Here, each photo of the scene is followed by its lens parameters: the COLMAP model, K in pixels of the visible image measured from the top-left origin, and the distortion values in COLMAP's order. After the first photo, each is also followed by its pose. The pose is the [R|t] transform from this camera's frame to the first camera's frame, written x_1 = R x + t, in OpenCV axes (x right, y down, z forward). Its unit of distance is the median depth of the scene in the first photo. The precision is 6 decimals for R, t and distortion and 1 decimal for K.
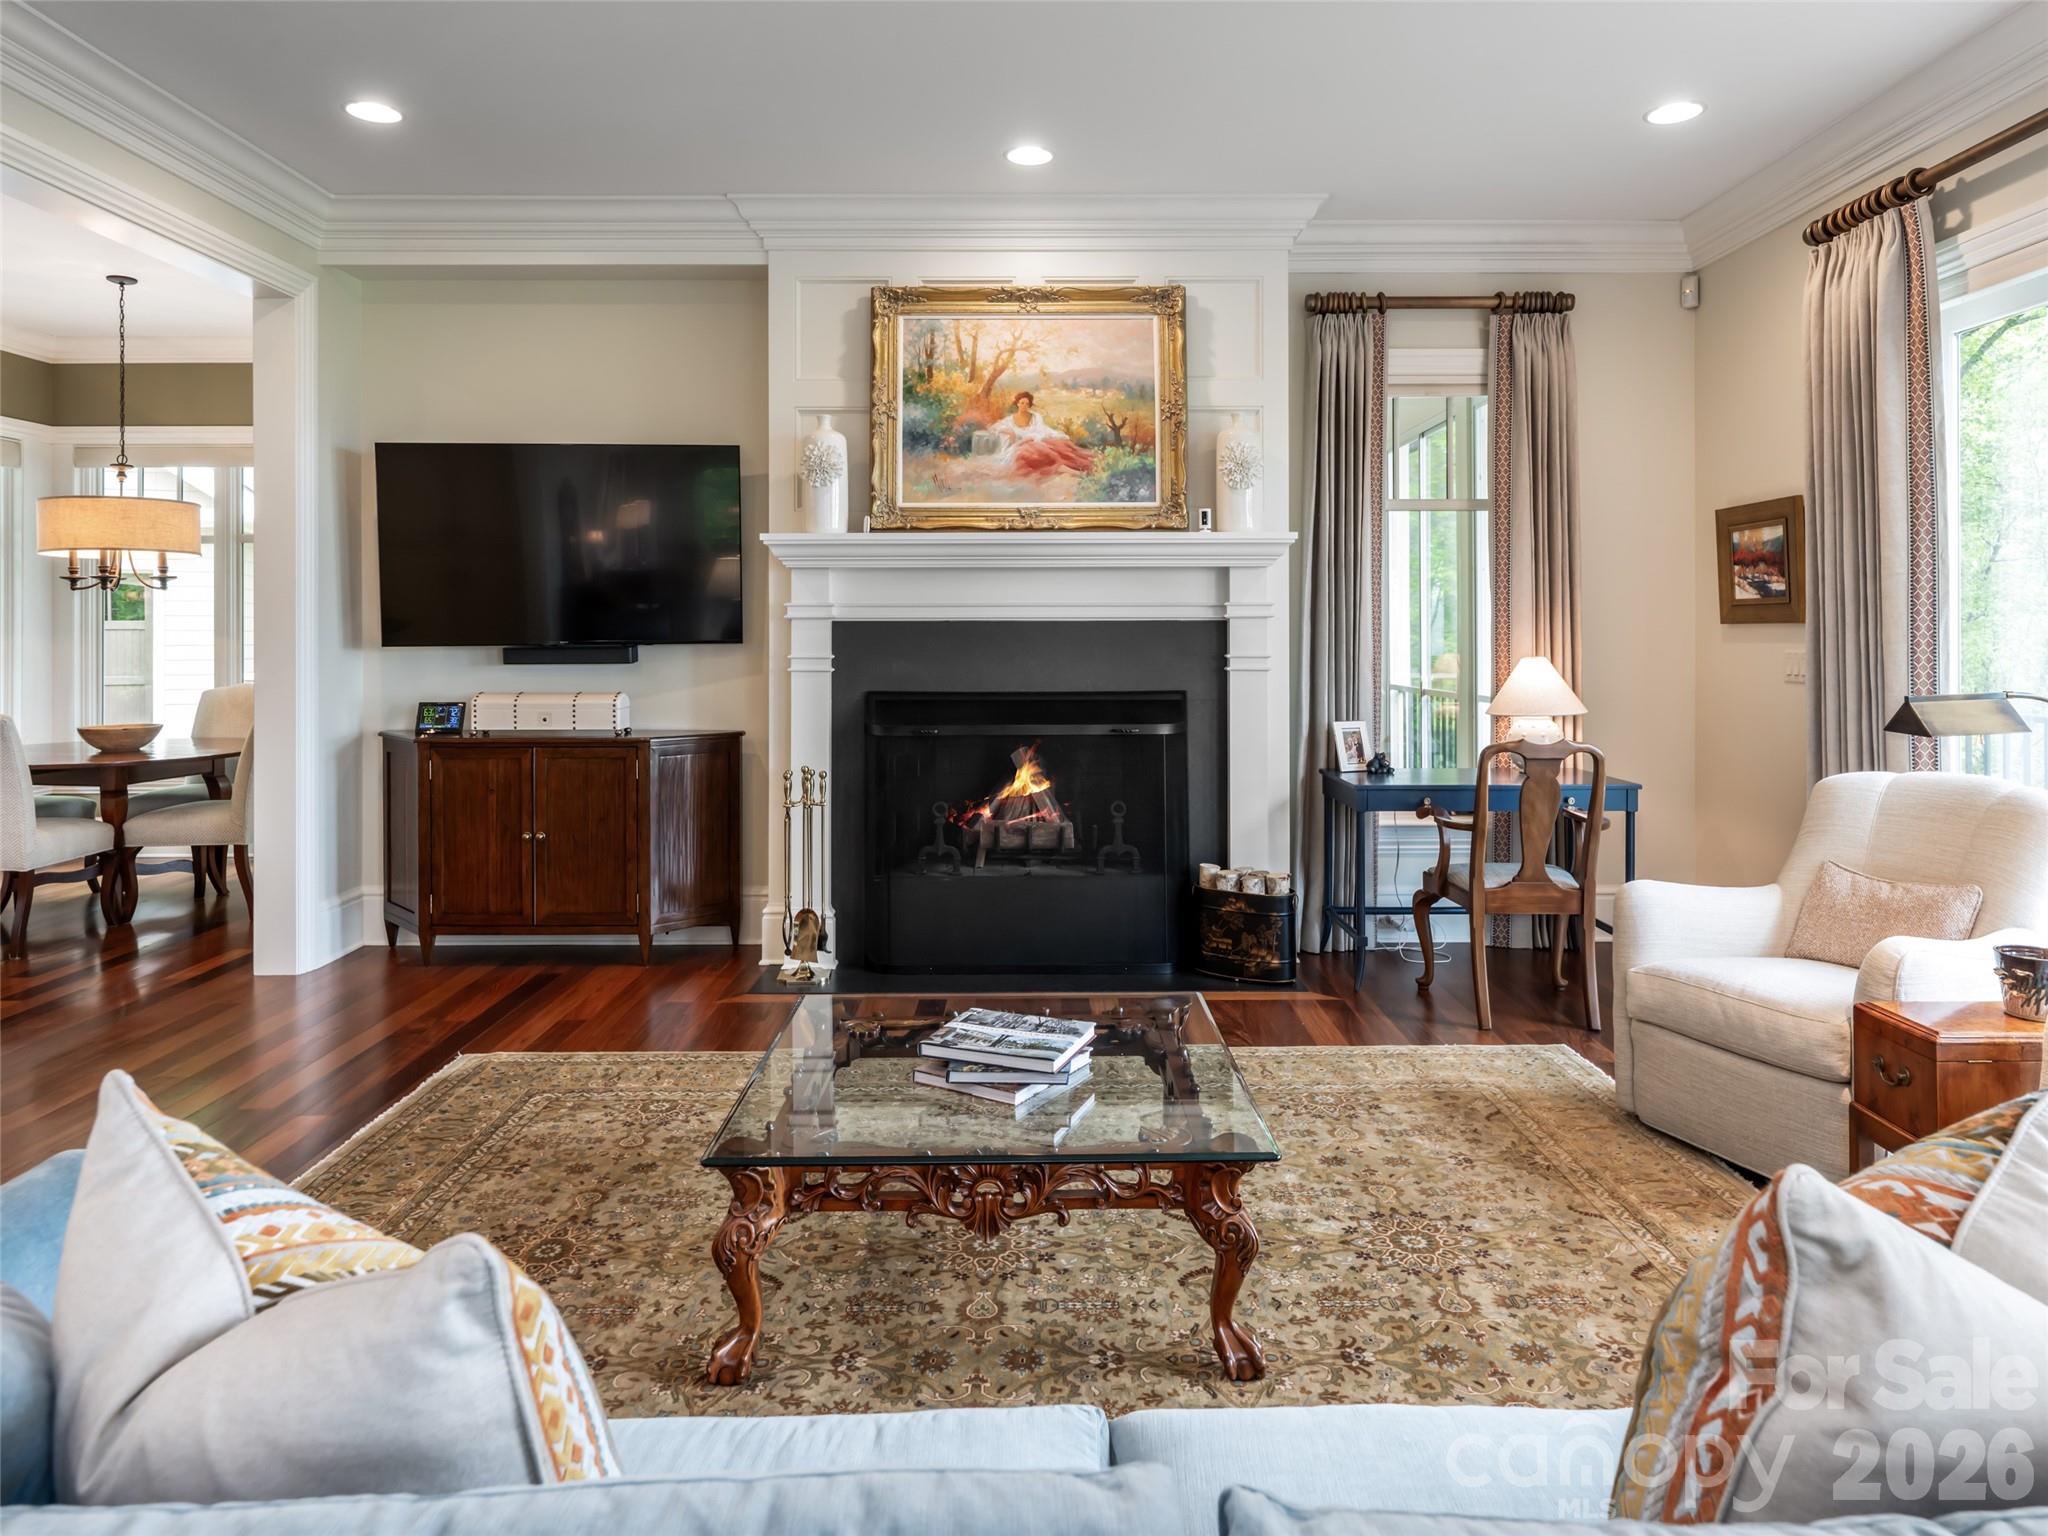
lens RADIAL K [[1204.6, 0, 990.3], [0, 1204.6, 647.8], [0, 0, 1]] dist [-0.001623, -0.000738]
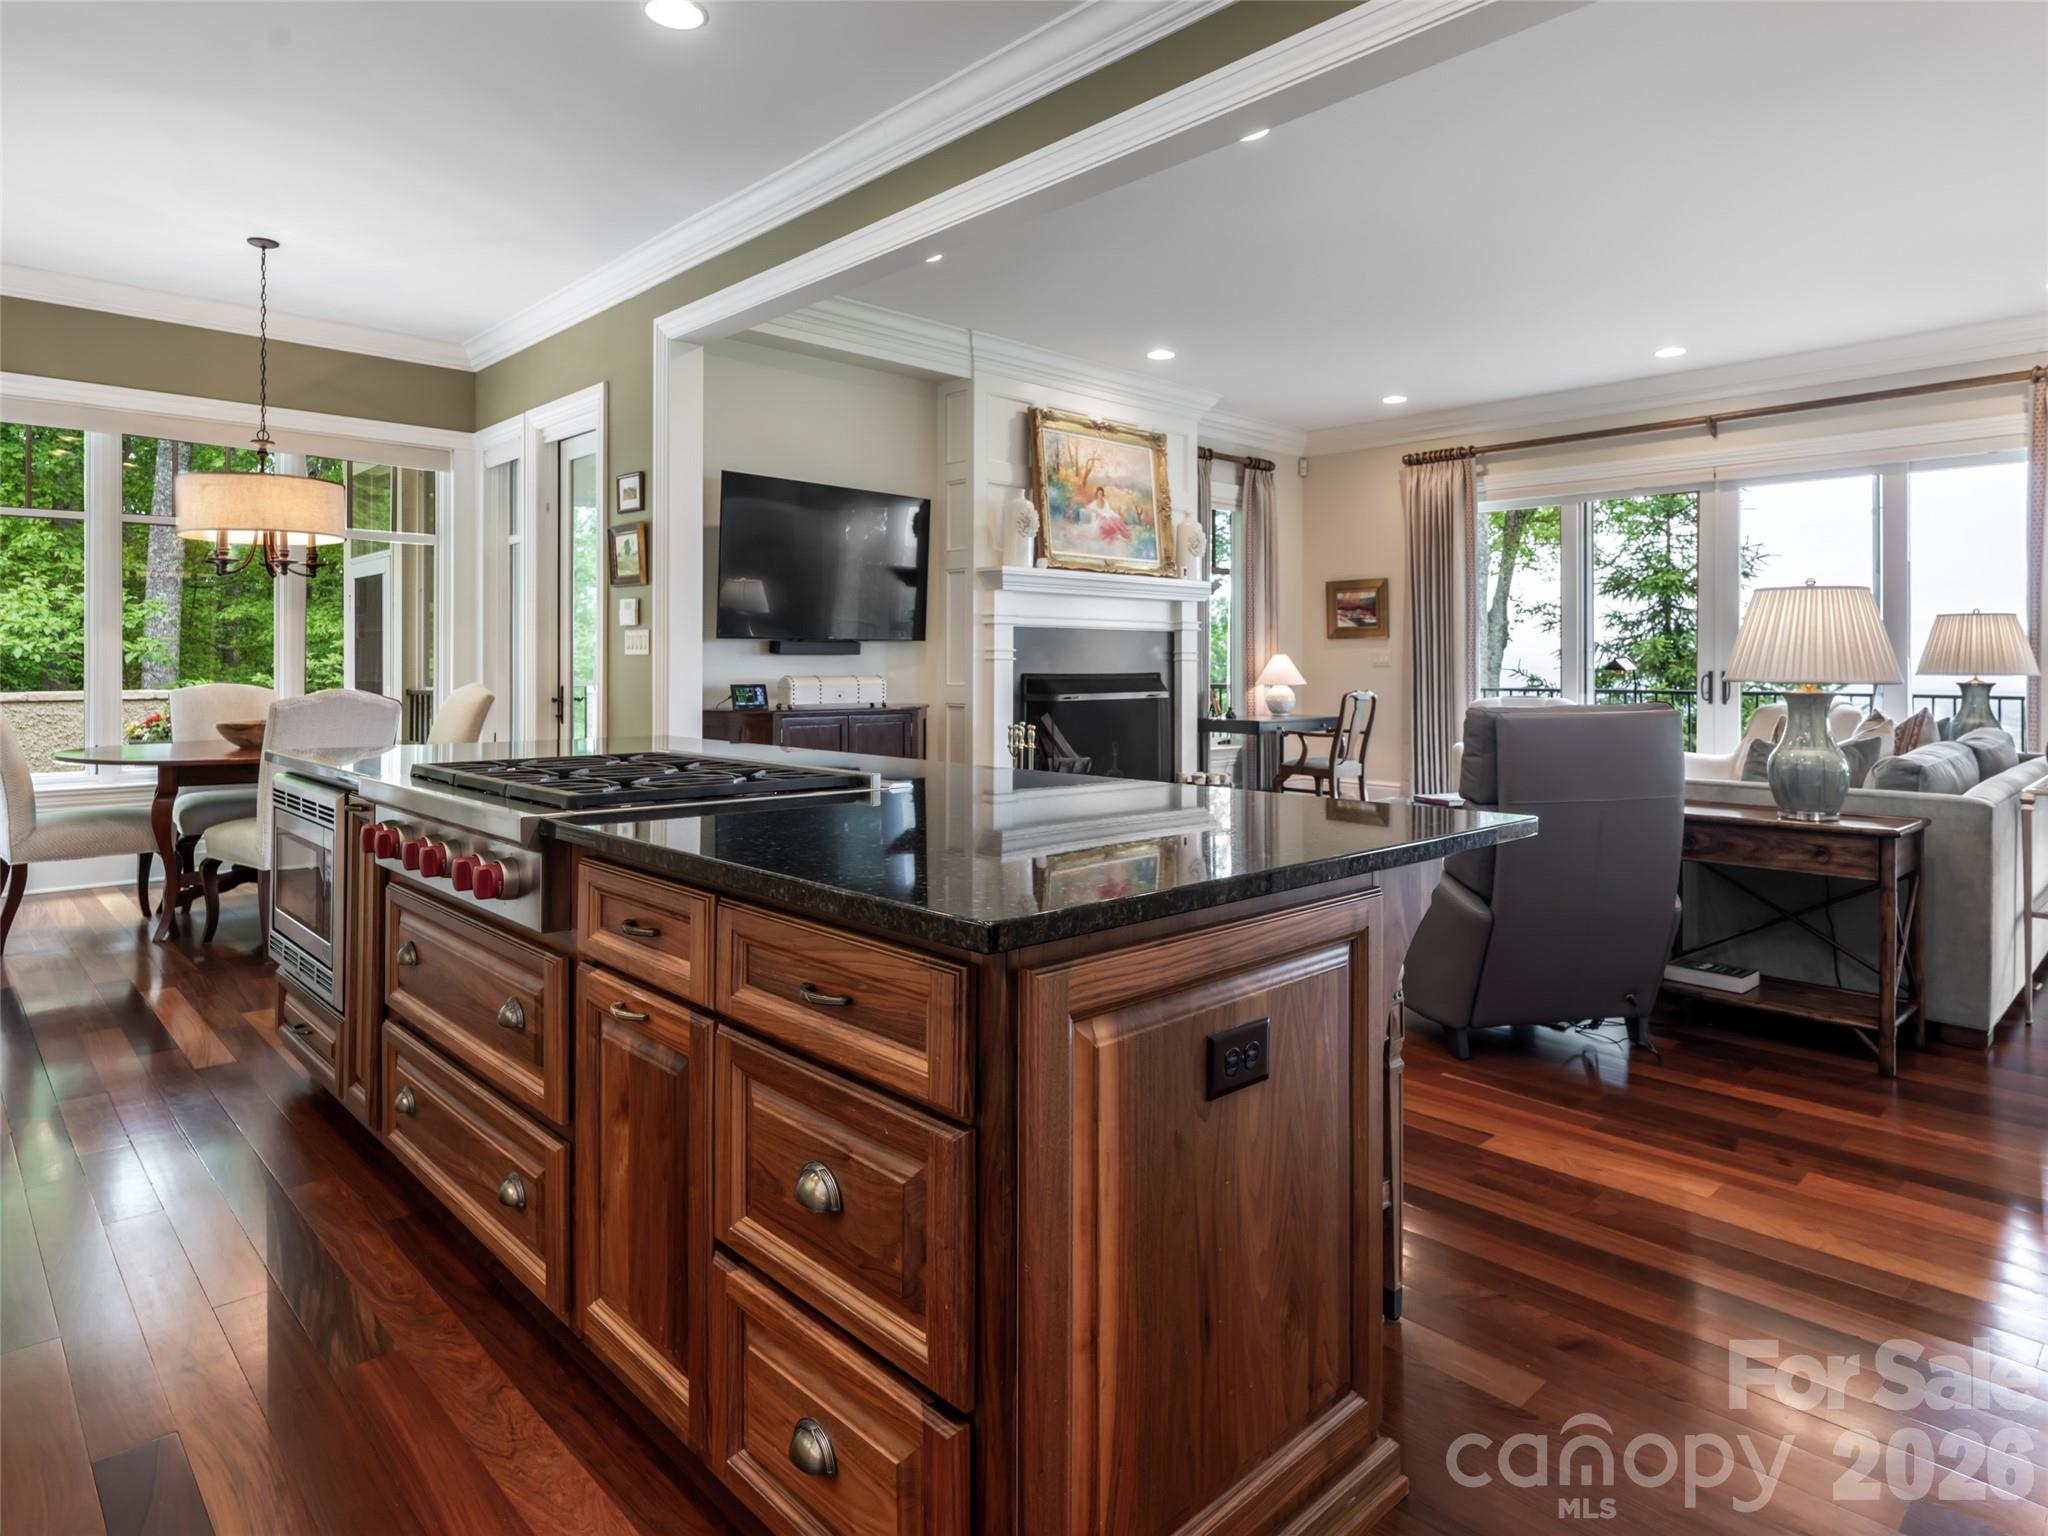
lens RADIAL K [[1131.7, 0, 980.9], [0, 1131.7, 676.9], [0, 0, 1]] dist [-0.001861, 0.000326]
pose [[0.751491, -0.004274, 0.659730, -1.087073], [0.003202, 0.999991, 0.002832, 0.036655], [-0.659736, -0.000016, 0.751498, -0.030134]]
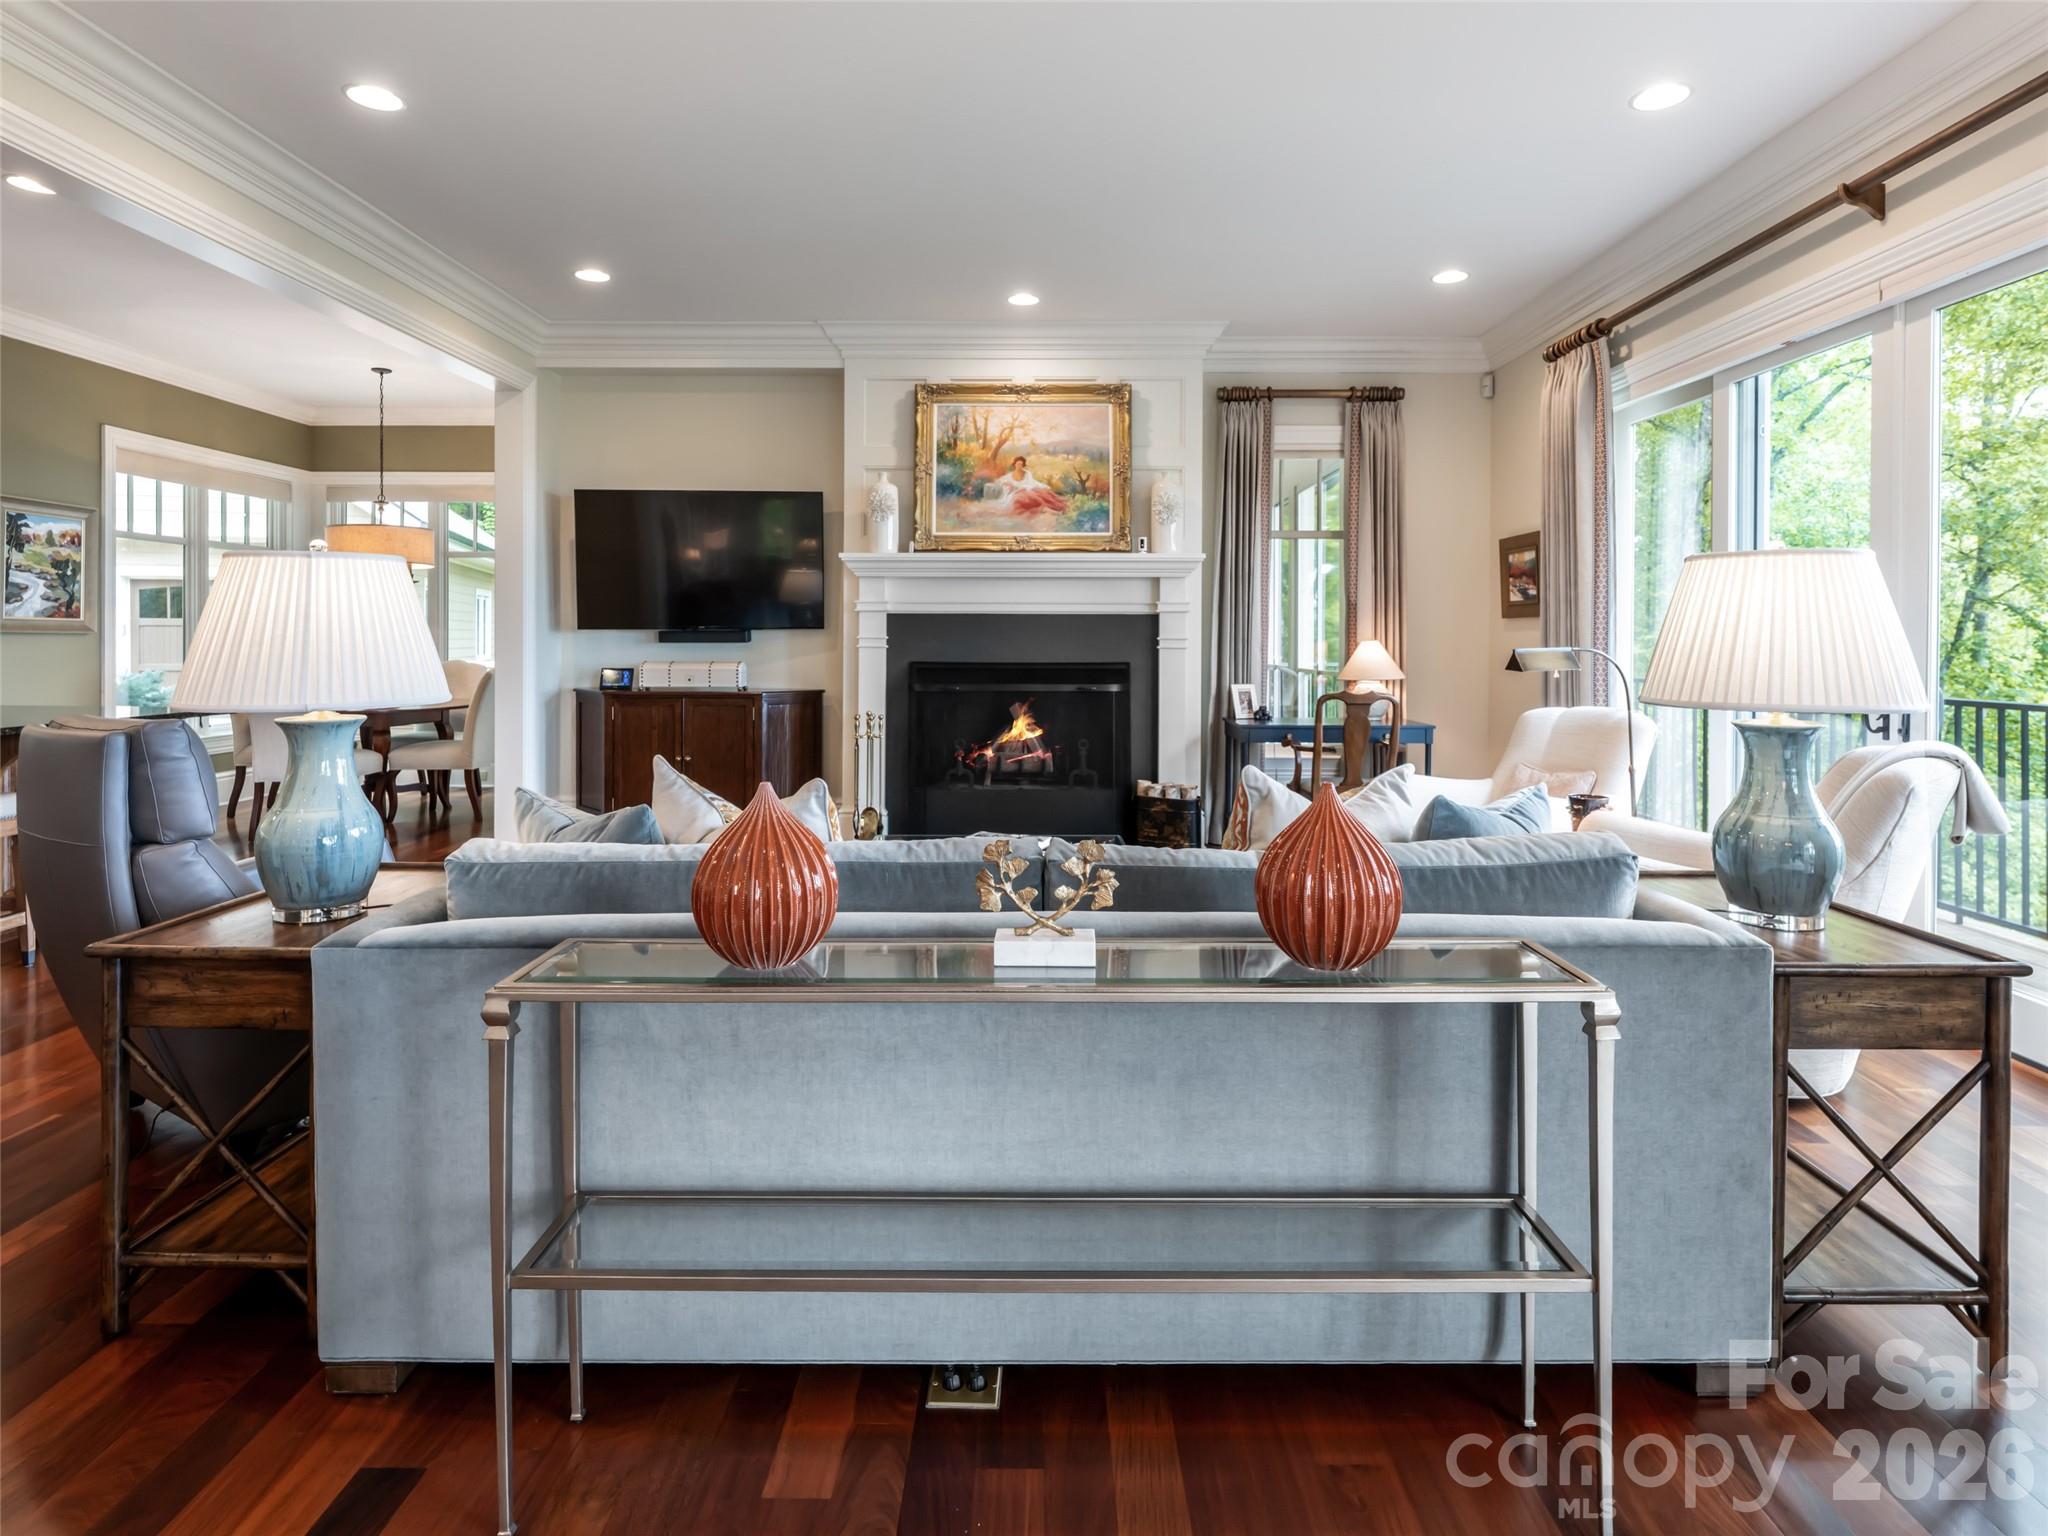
lens RADIAL K [[1027.0, 0, 987.1], [0, 1027.0, 656.6], [0, 0, 1]] dist [-0.000909, 0.001121]
pose [[0.999898, 0.006080, -0.012925, 0.006328], [-0.005997, 0.999961, 0.006428, 0.021944], [0.012964, -0.006350, 0.999896, -0.243883]]
